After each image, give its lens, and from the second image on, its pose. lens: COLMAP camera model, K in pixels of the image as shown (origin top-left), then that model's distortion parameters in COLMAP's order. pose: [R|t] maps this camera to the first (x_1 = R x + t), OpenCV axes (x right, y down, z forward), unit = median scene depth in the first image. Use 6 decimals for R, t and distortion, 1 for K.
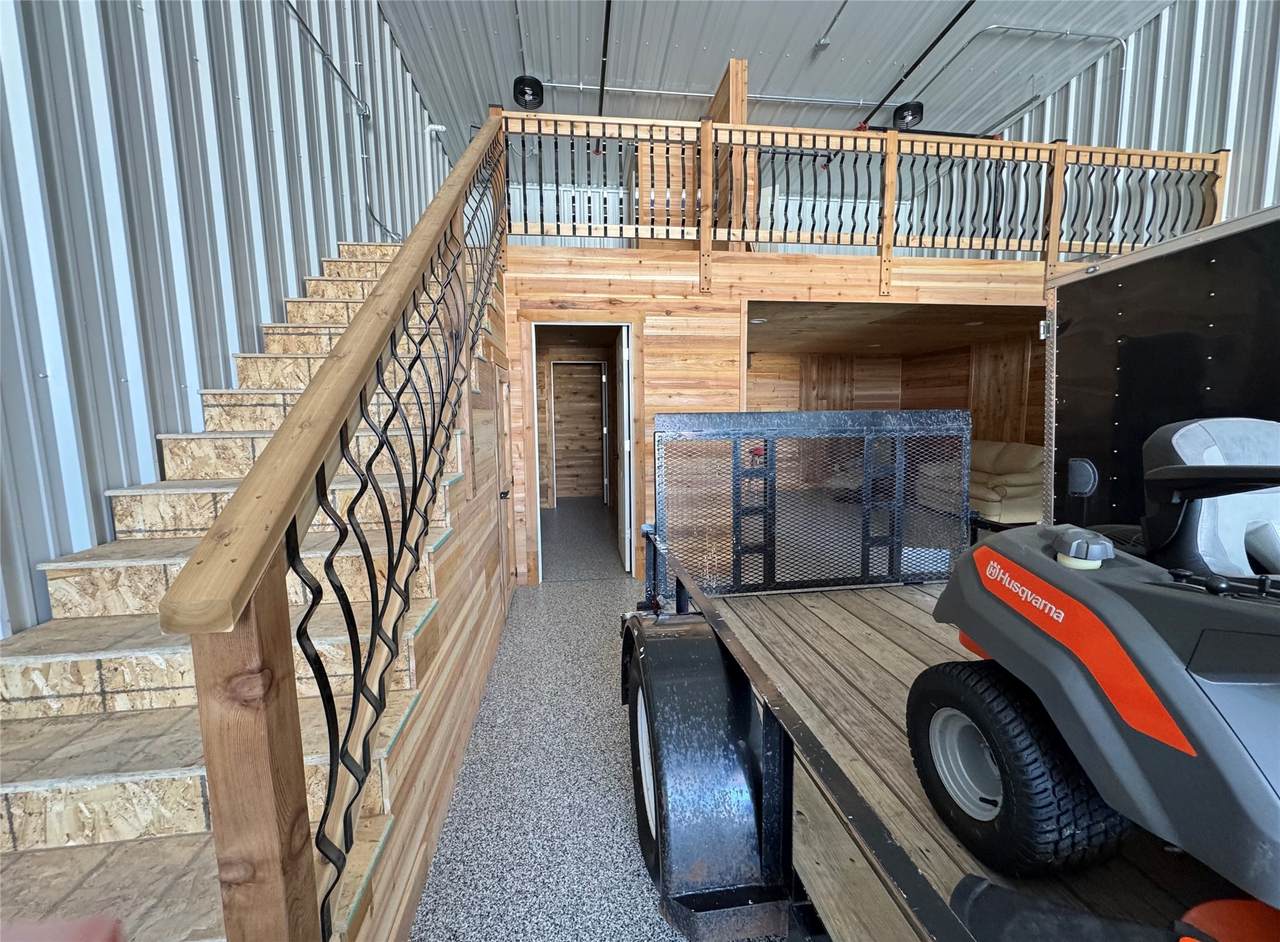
lens RADIAL K [[523.3, 0, 640.5], [0, 523.3, 474.6], [0, 0, 1]] dist [-0.002280, 0.000558]
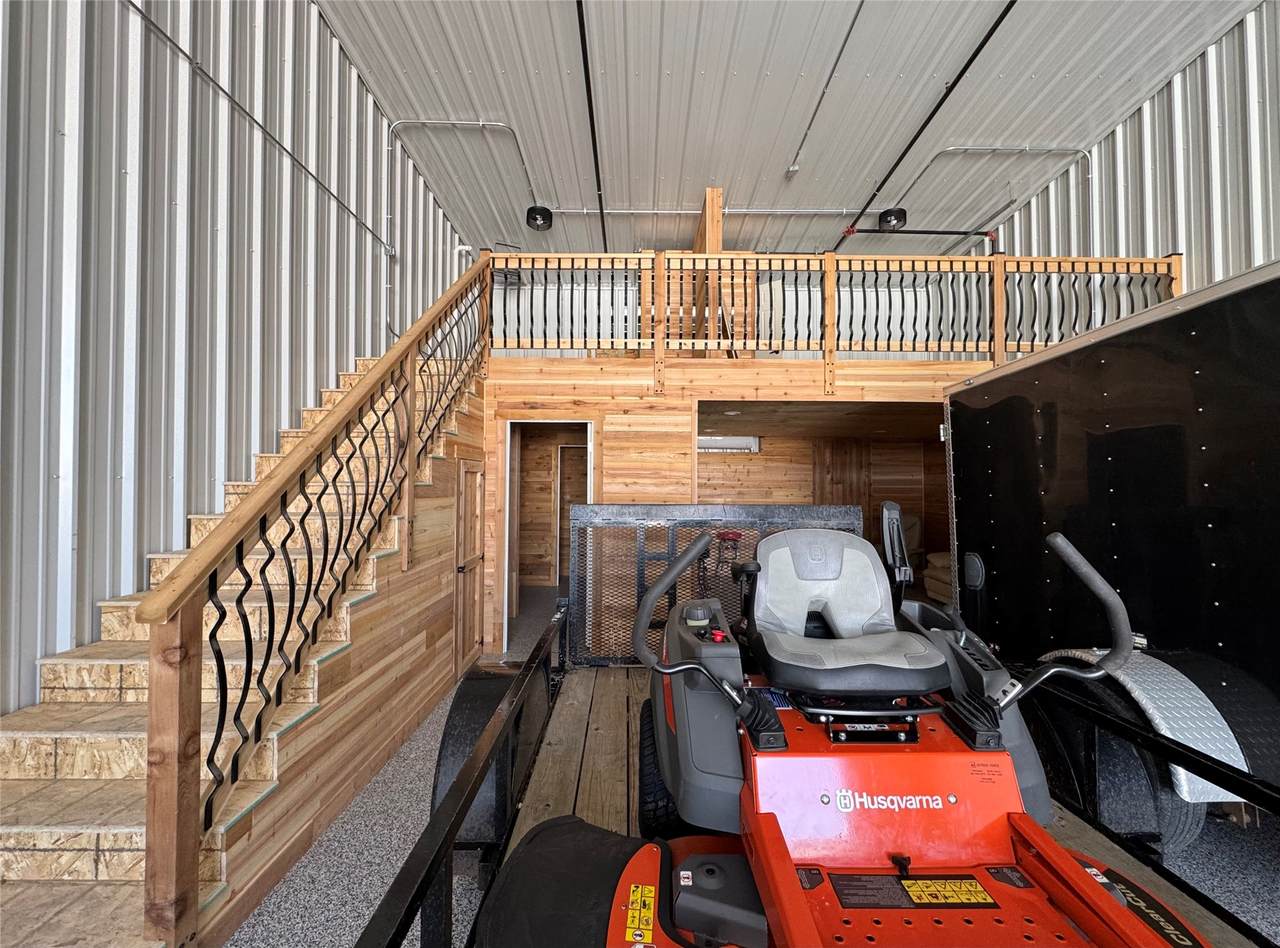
lens RADIAL K [[570.1, 0, 637.3], [0, 570.1, 478.7], [0, 0, 1]] dist [-0.001465, 0.000056]
pose [[0.991641, 0.014394, -0.128225, 0.240388], [-0.031260, 0.990953, -0.130516, -0.006203], [0.125186, 0.133434, 0.983119, -0.188791]]
